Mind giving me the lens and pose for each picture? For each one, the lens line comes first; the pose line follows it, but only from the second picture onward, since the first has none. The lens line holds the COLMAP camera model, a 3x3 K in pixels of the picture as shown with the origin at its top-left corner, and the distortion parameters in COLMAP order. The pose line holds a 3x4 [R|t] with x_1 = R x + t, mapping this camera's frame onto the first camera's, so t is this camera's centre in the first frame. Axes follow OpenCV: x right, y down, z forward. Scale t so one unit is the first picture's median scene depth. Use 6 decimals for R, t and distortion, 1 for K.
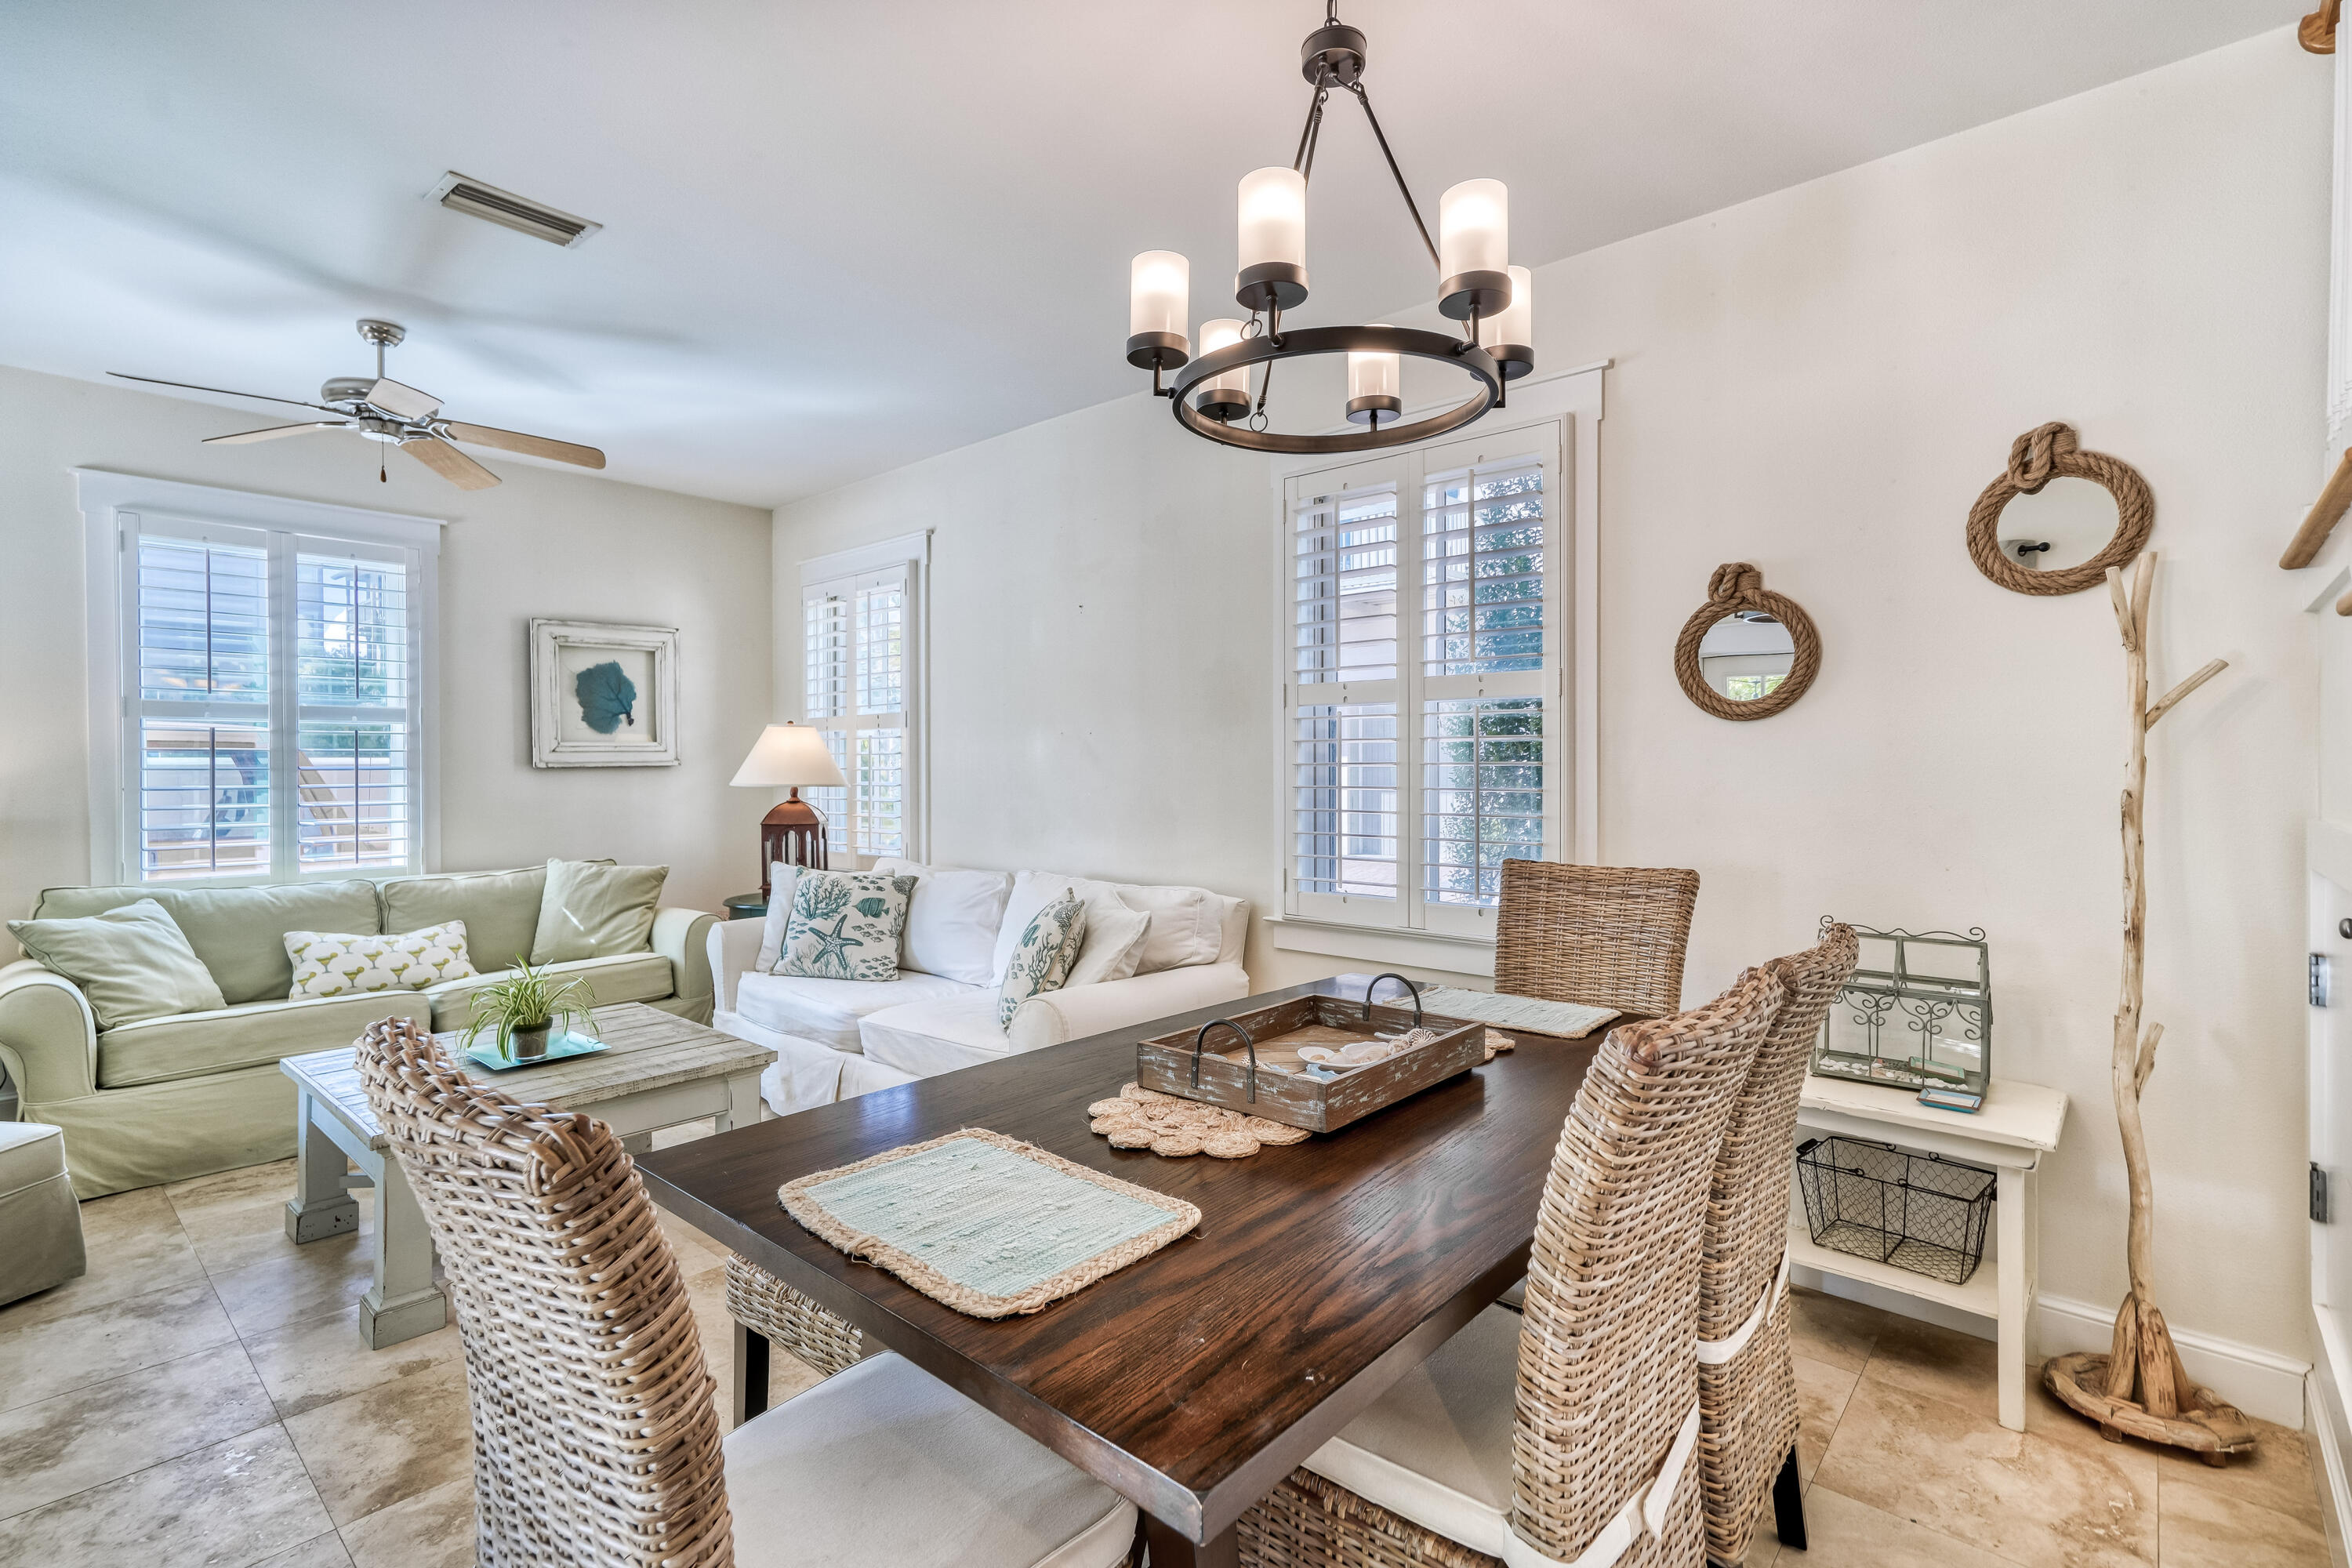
lens RADIAL K [[1077.4, 0, 1132.6], [0, 1077.4, 771.5], [0, 0, 1]] dist [-0.010348, 0.022287]
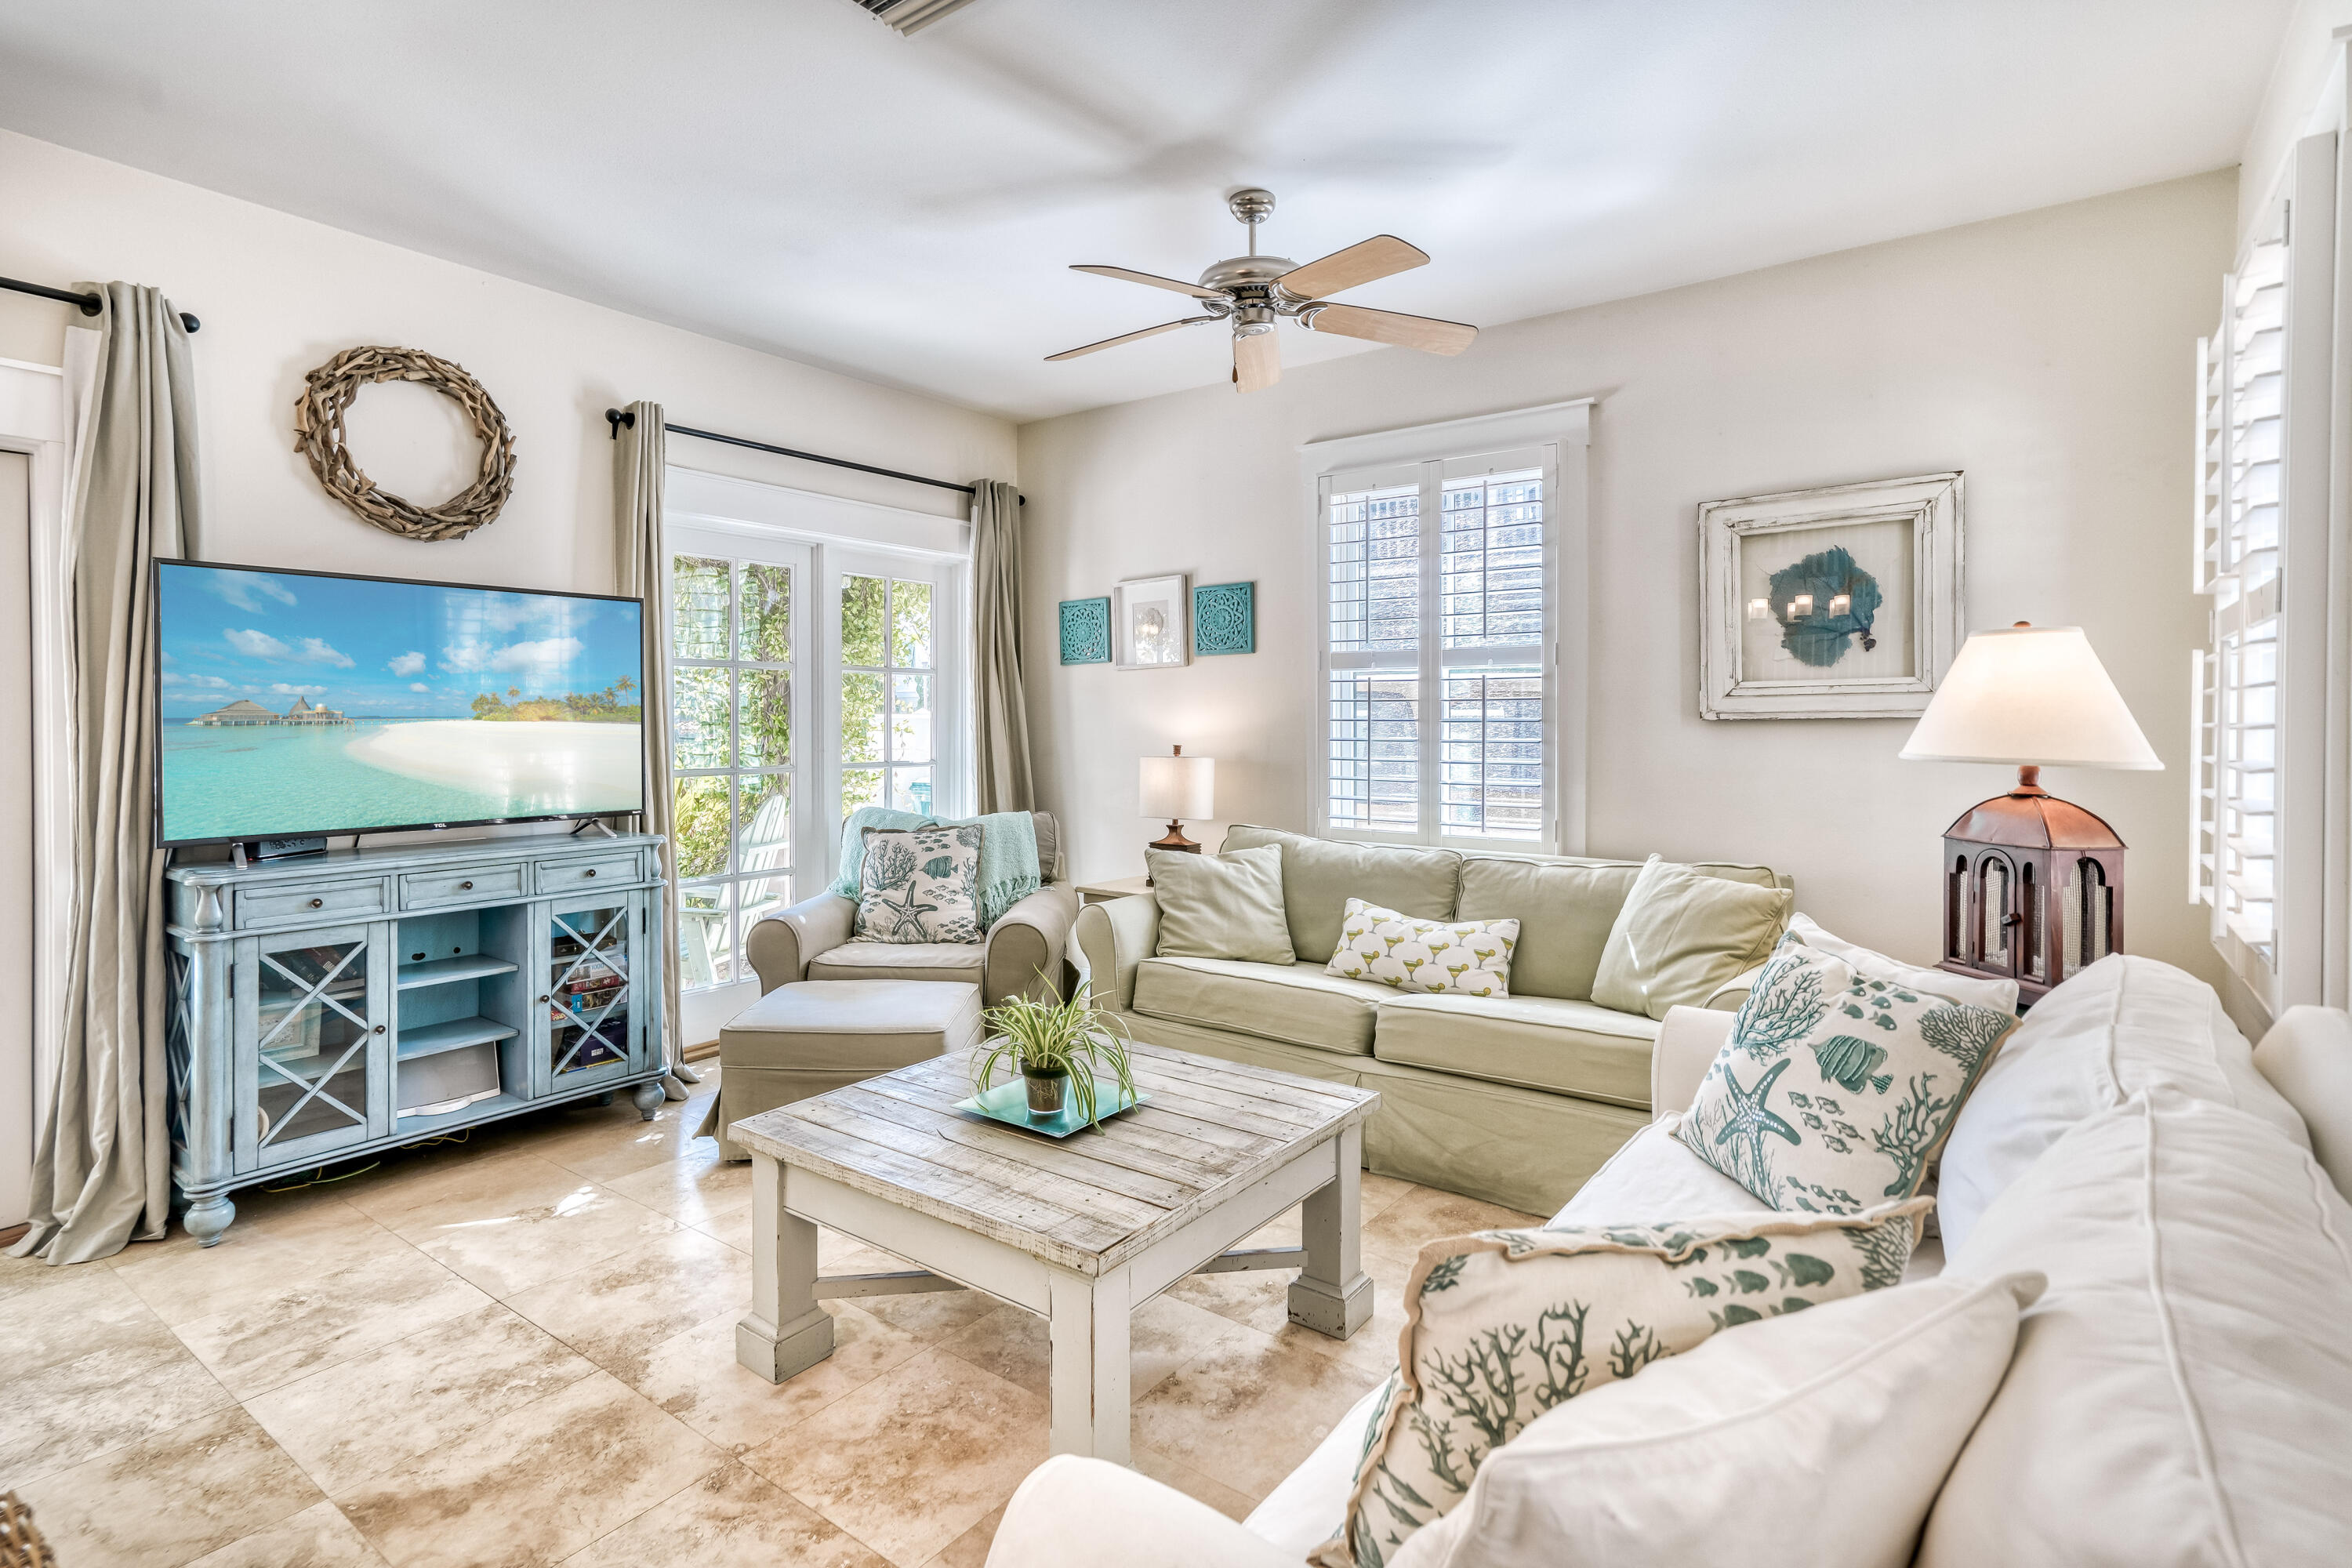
lens RADIAL K [[1157.4, 0, 1176.2], [0, 1157.4, 728.1], [0, 0, 1]] dist [0.011601, 0.000283]
pose [[0.120244, 0.011798, -0.992674, 0.245169], [-0.006223, 0.999919, 0.011130, -0.008081], [0.992725, 0.004839, 0.120307, 1.000837]]
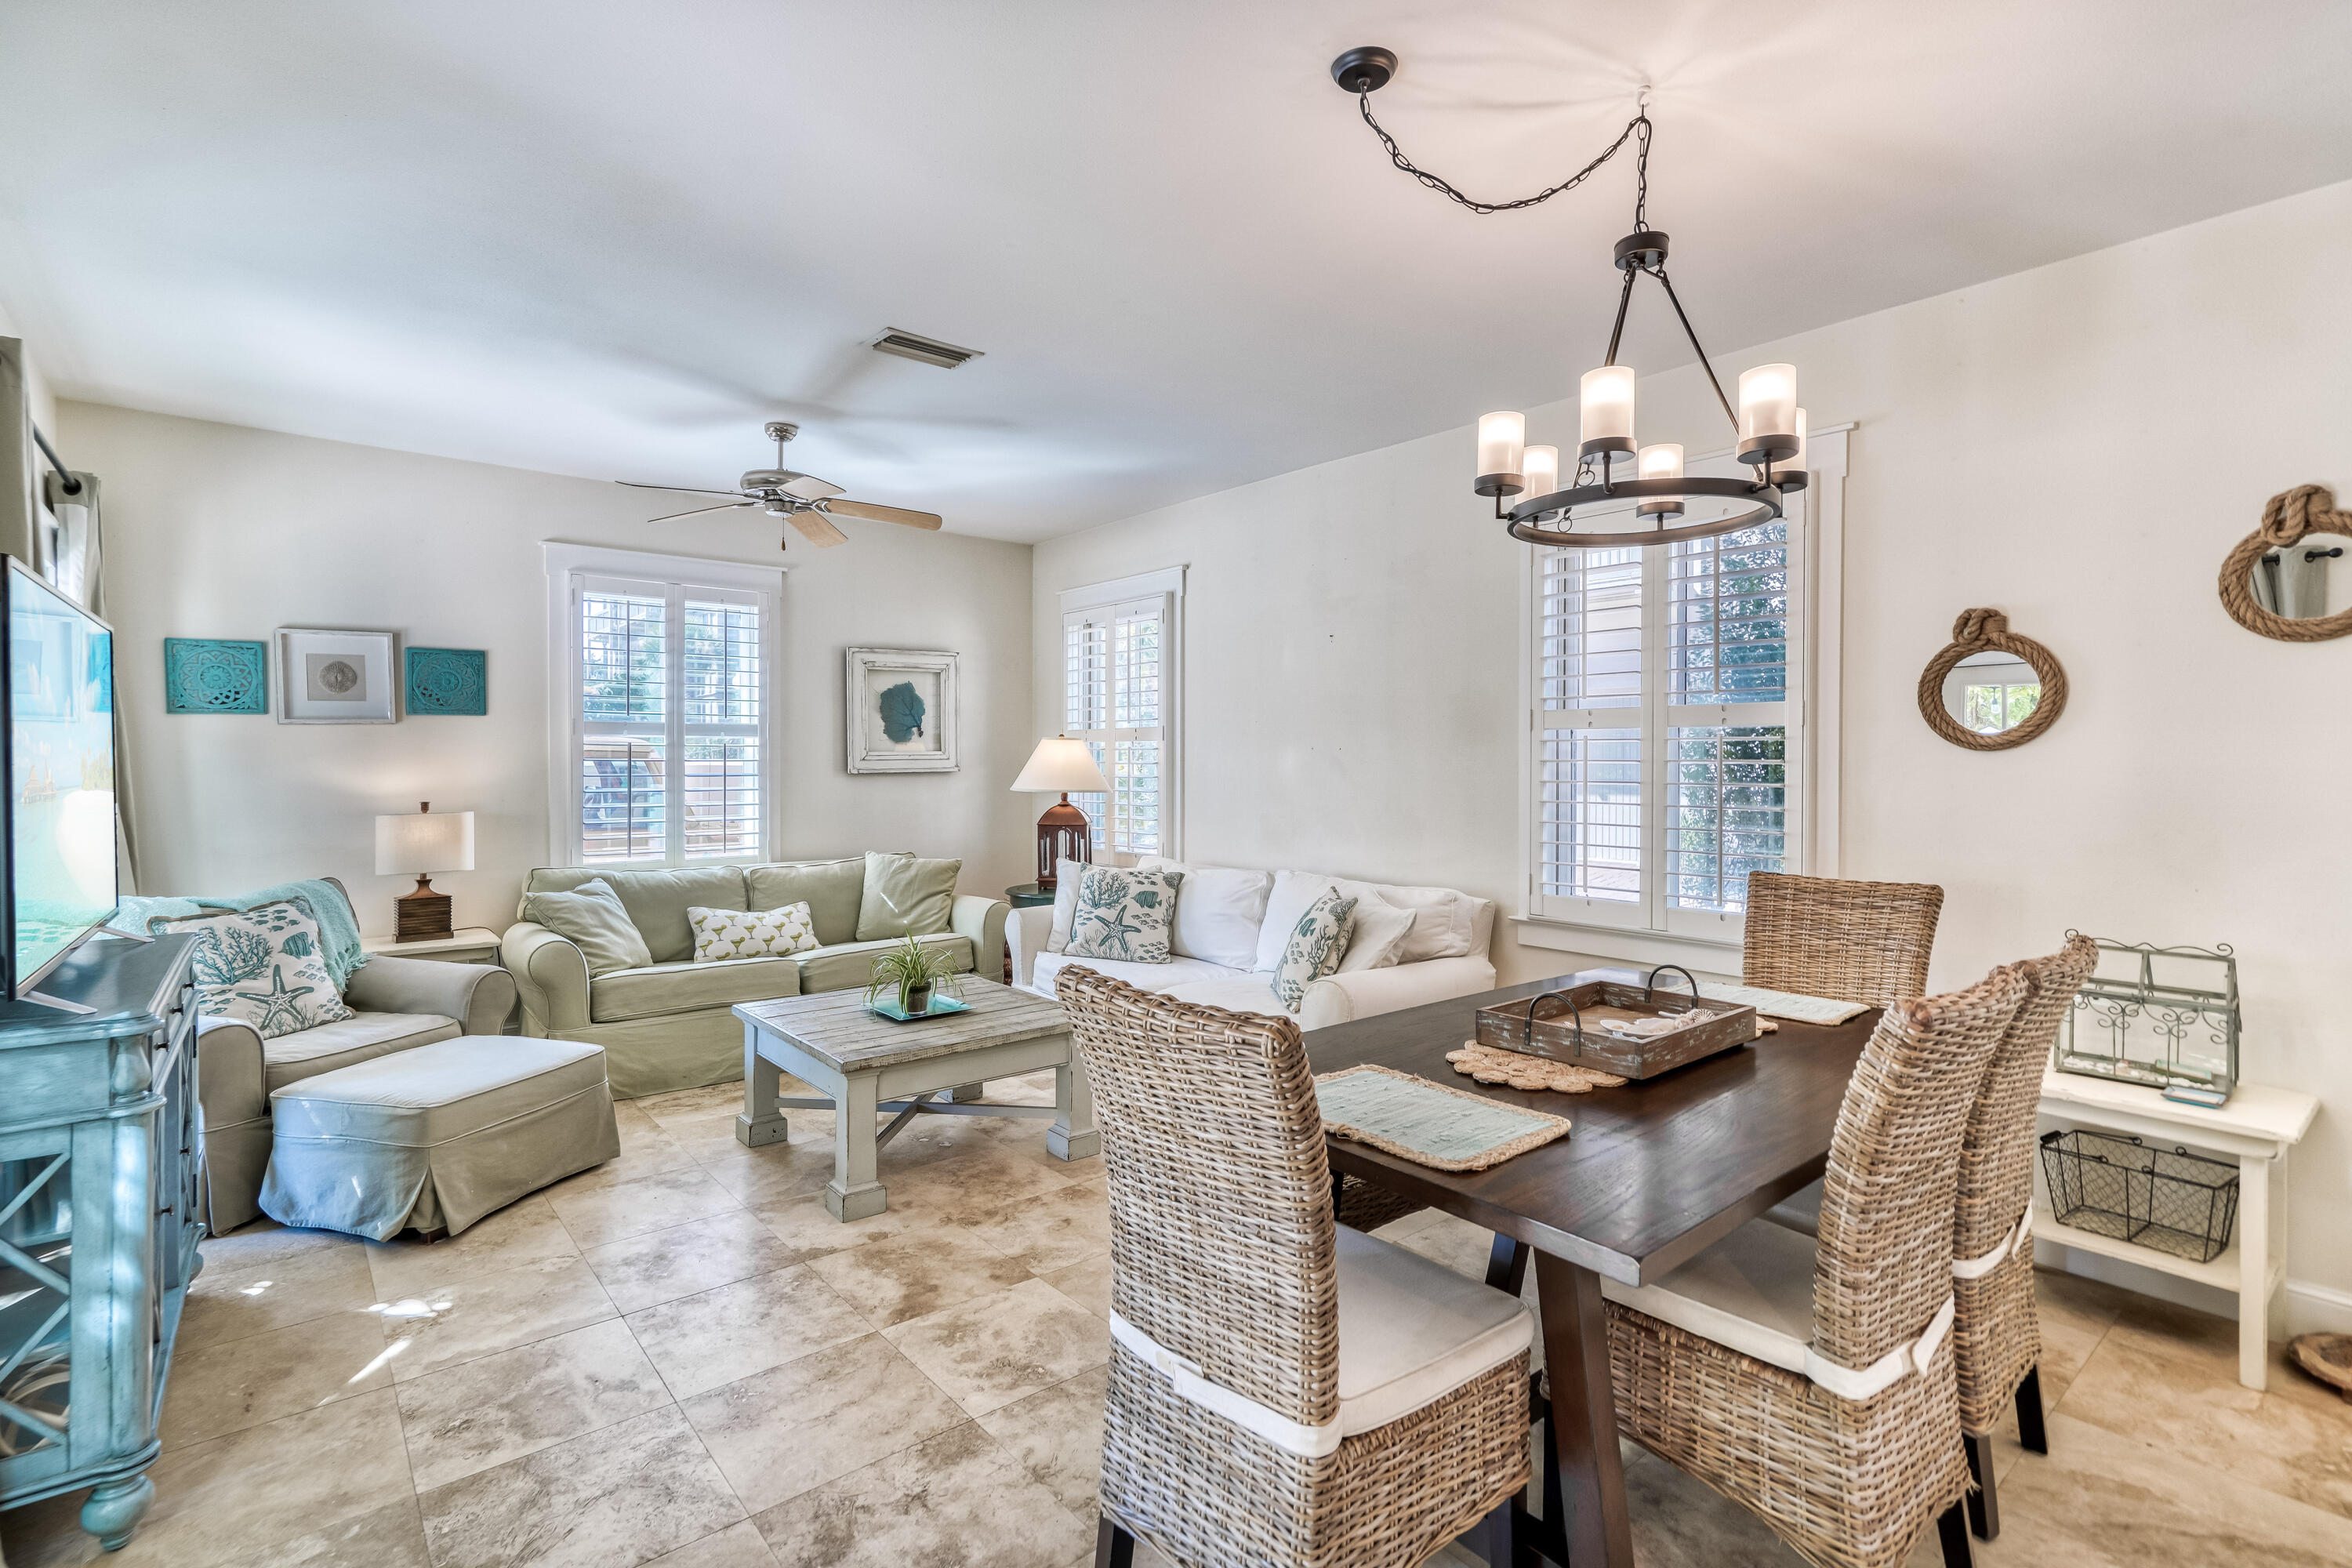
lens RADIAL K [[1072.1, 0, 1136.2], [0, 1072.1, 766.0], [0, 0, 1]] dist [0.000892, 0.008668]
pose [[0.989066, 0.005991, -0.147352, -0.123541], [-0.006024, 0.999982, 0.000216, -0.024629], [0.147351, 0.000674, 0.989084, -0.203780]]
